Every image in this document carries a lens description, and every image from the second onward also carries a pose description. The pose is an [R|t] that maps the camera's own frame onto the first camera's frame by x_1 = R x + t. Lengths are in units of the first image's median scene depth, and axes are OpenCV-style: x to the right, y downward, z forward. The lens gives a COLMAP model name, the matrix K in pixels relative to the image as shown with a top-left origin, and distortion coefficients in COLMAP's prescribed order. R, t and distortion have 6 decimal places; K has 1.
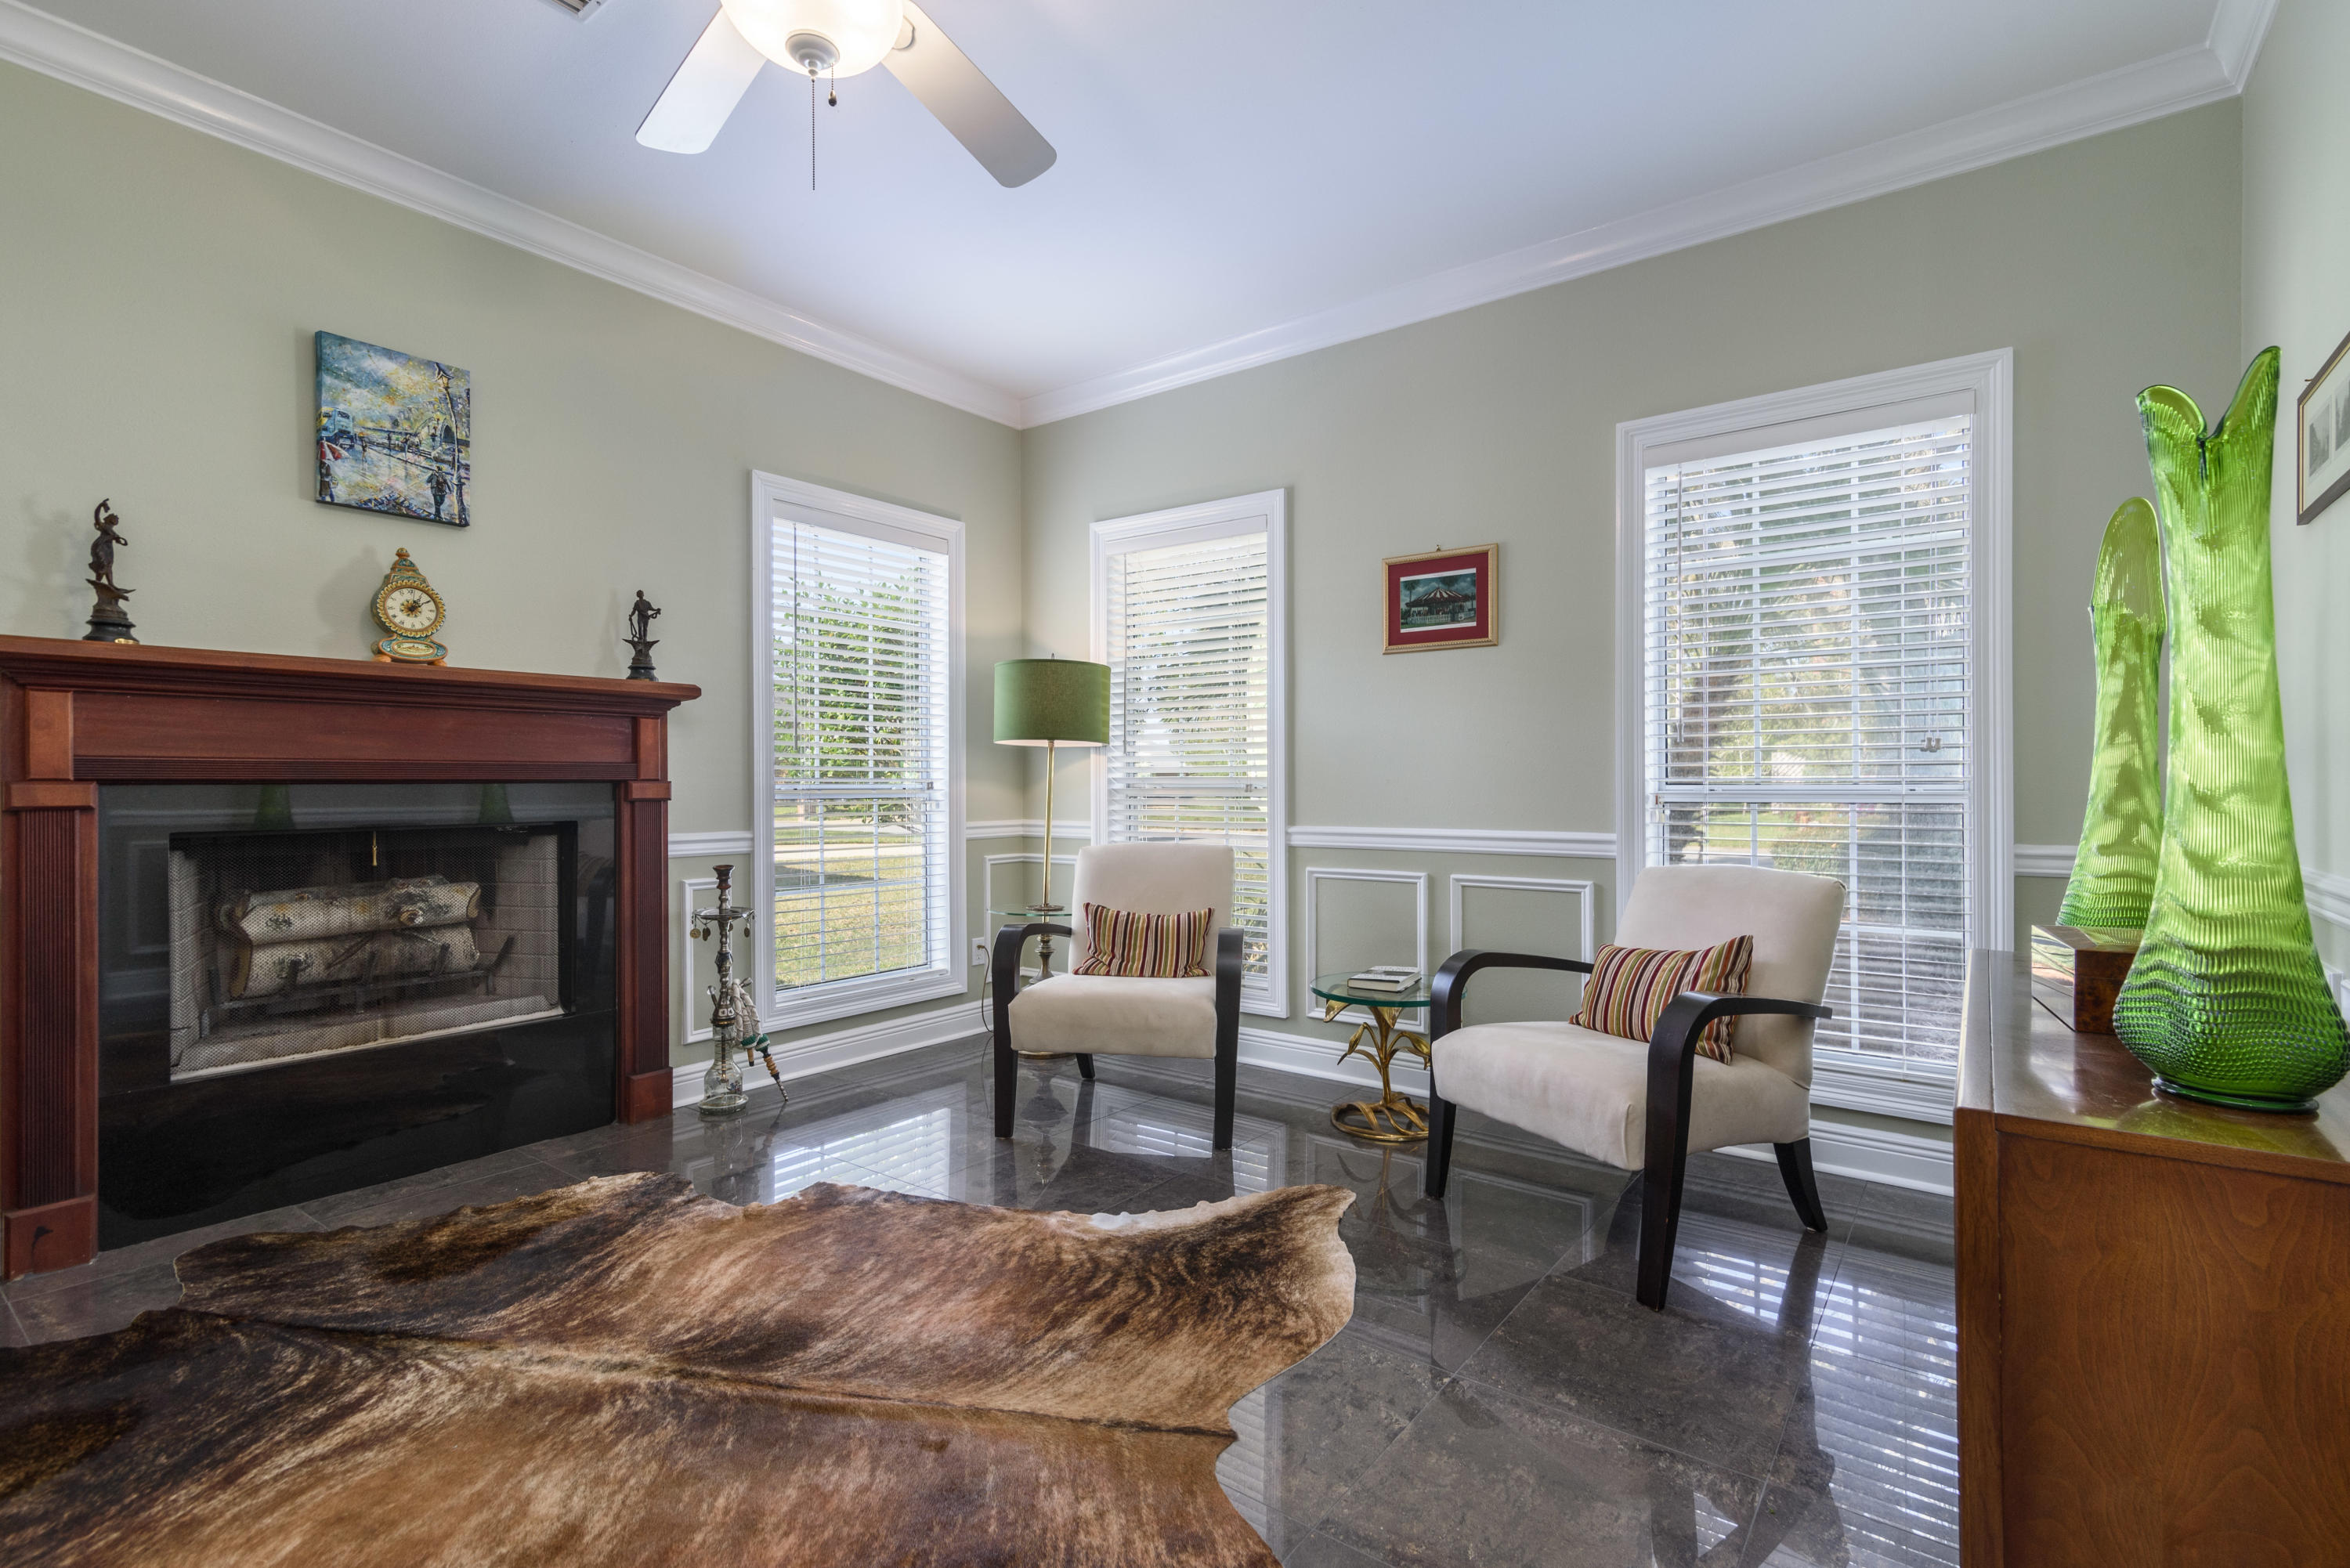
lens RADIAL K [[1067.1, 0, 1179.0], [0, 1067.1, 788.2], [0, 0, 1]] dist [0.014144, -0.002117]
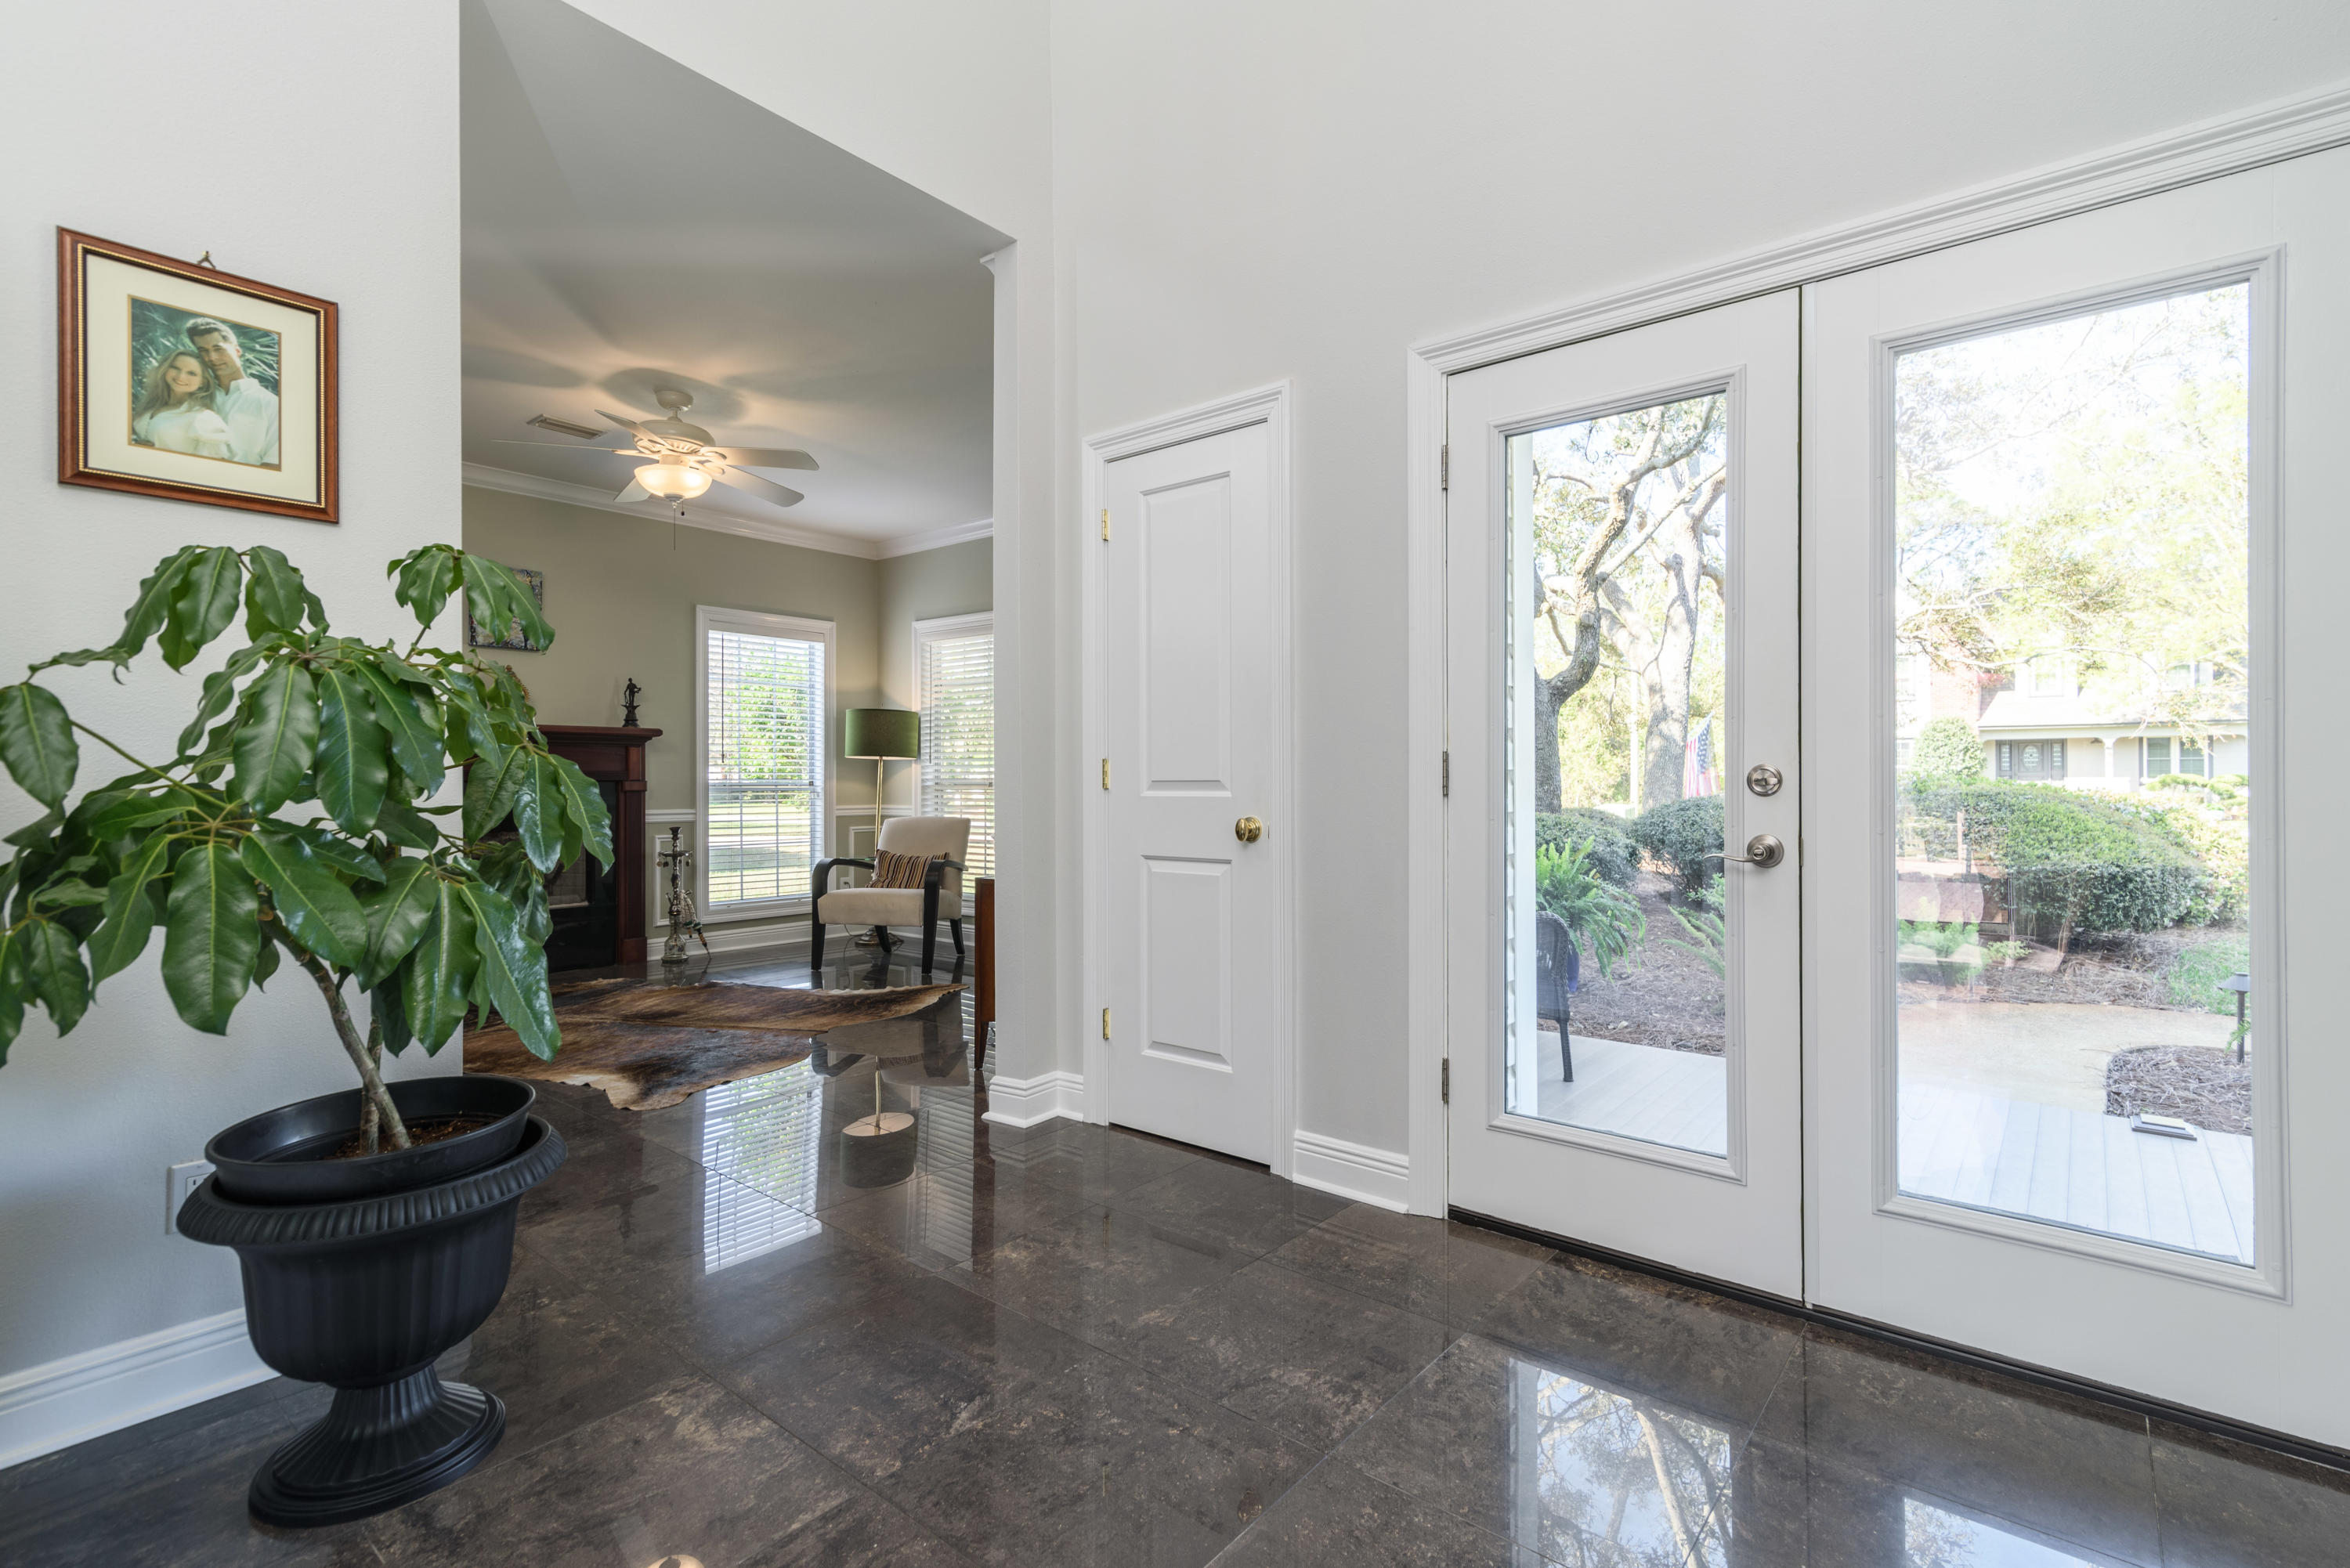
lens RADIAL K [[1067.1, 0, 1176.2], [0, 1067.1, 777.5], [0, 0, 1]] dist [0.014144, -0.002117]
pose [[0.999149, 0.000413, -0.041246, 0.492209], [-0.000791, 0.999958, -0.009140, 0.003370], [0.041240, 0.009165, 0.999107, -0.771456]]
